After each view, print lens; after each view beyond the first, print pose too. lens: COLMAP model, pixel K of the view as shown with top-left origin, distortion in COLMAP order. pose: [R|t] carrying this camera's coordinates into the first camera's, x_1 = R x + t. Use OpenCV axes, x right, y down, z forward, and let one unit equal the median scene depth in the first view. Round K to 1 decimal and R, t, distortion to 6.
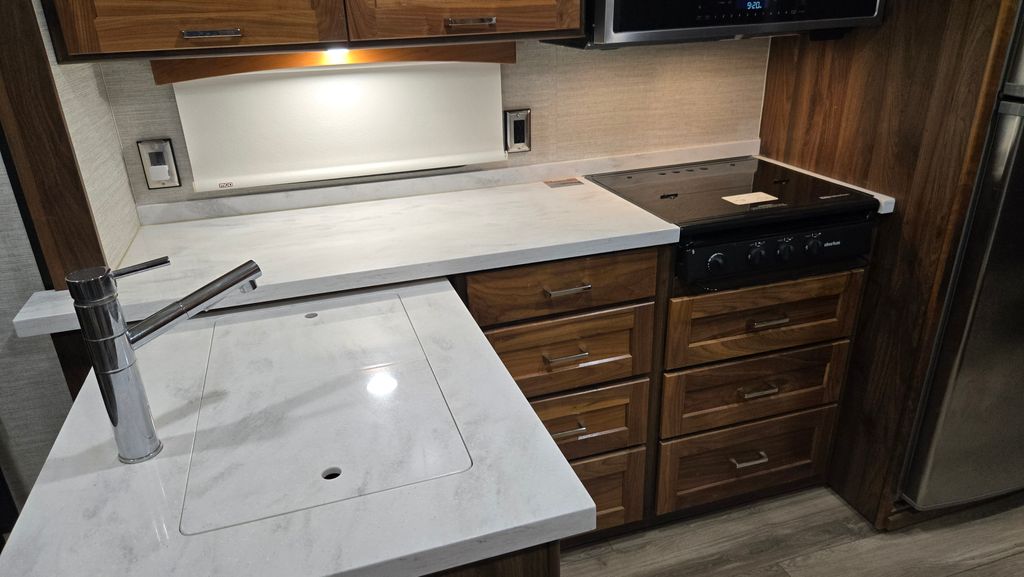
lens RADIAL K [[697.2, 0, 496.7], [0, 697.2, 291.9], [0, 0, 1]] dist [0.093514, -0.119622]
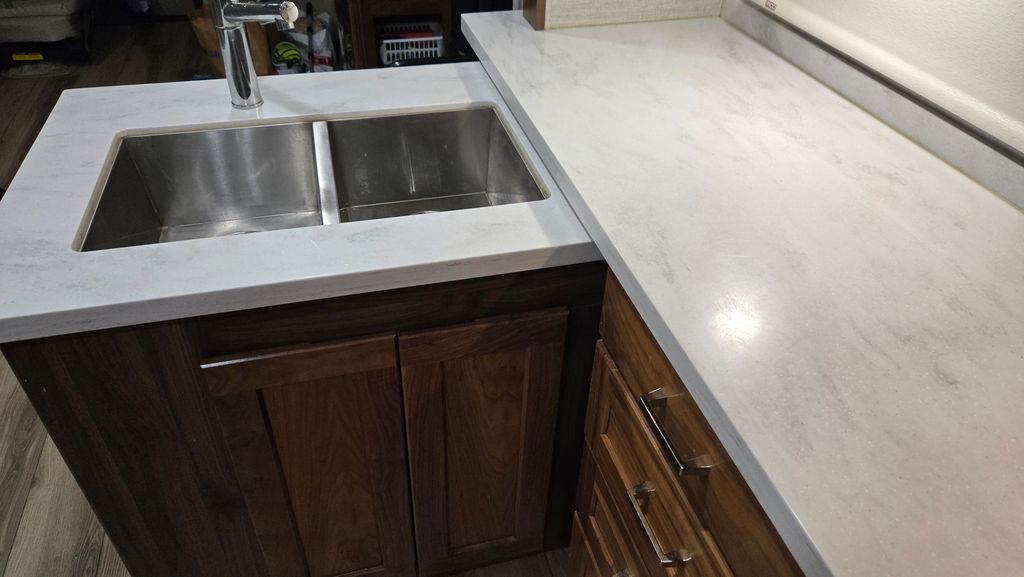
lens RADIAL K [[697.2, 0, 496.7], [0, 697.2, 291.9], [0, 0, 1]] dist [0.093514, -0.119622]
pose [[-0.045505, 0.649097, -0.759343, 0.359584], [-0.412465, 0.680103, 0.606079, -0.271181], [0.909836, 0.340783, 0.236782, 0.671370]]
